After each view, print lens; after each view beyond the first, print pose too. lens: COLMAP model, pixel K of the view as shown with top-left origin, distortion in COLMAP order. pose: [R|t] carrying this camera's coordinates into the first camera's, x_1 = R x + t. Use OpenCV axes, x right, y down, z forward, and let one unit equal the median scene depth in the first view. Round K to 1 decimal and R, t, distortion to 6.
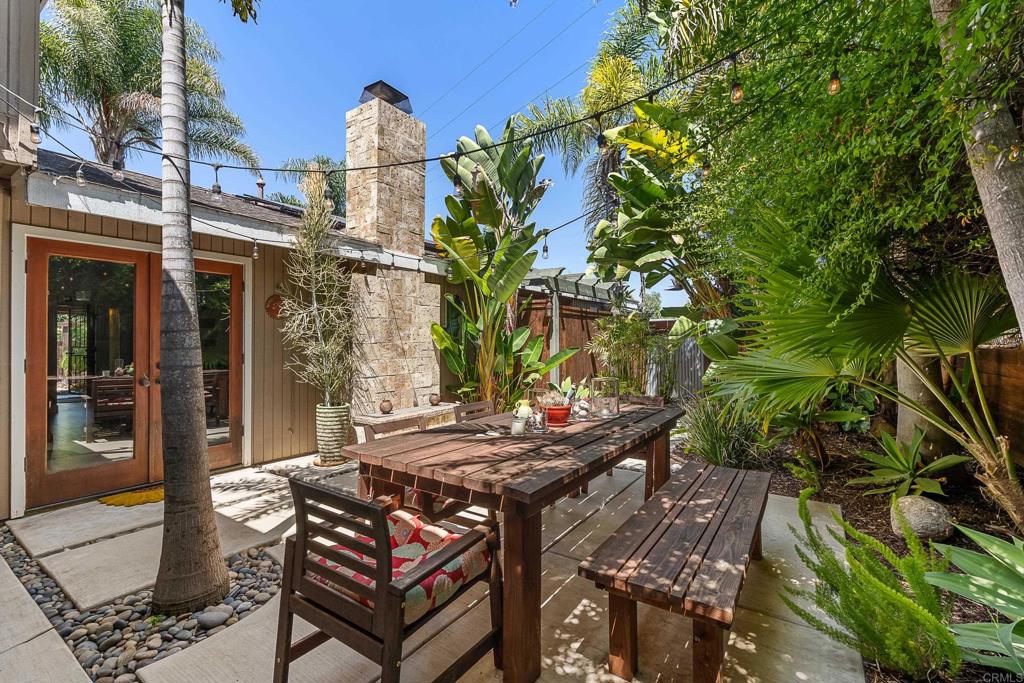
lens RADIAL K [[446.7, 0, 510.7], [0, 446.7, 341.3], [0, 0, 1]] dist [-0.000771, -0.000089]
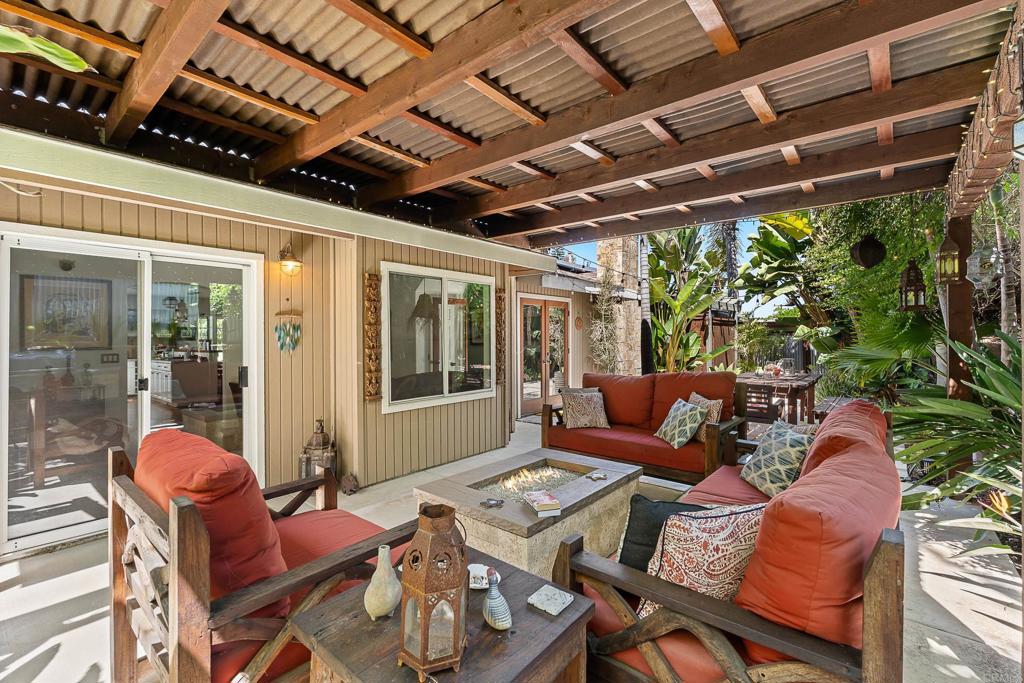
lens RADIAL K [[446.7, 0, 512.9], [0, 446.7, 339.5], [0, 0, 1]] dist [-0.000771, -0.000089]
pose [[0.993953, -0.003550, -0.109751, -0.529679], [0.003981, 0.999985, 0.003706, -0.015868], [0.109736, -0.004121, 0.993952, -0.800090]]
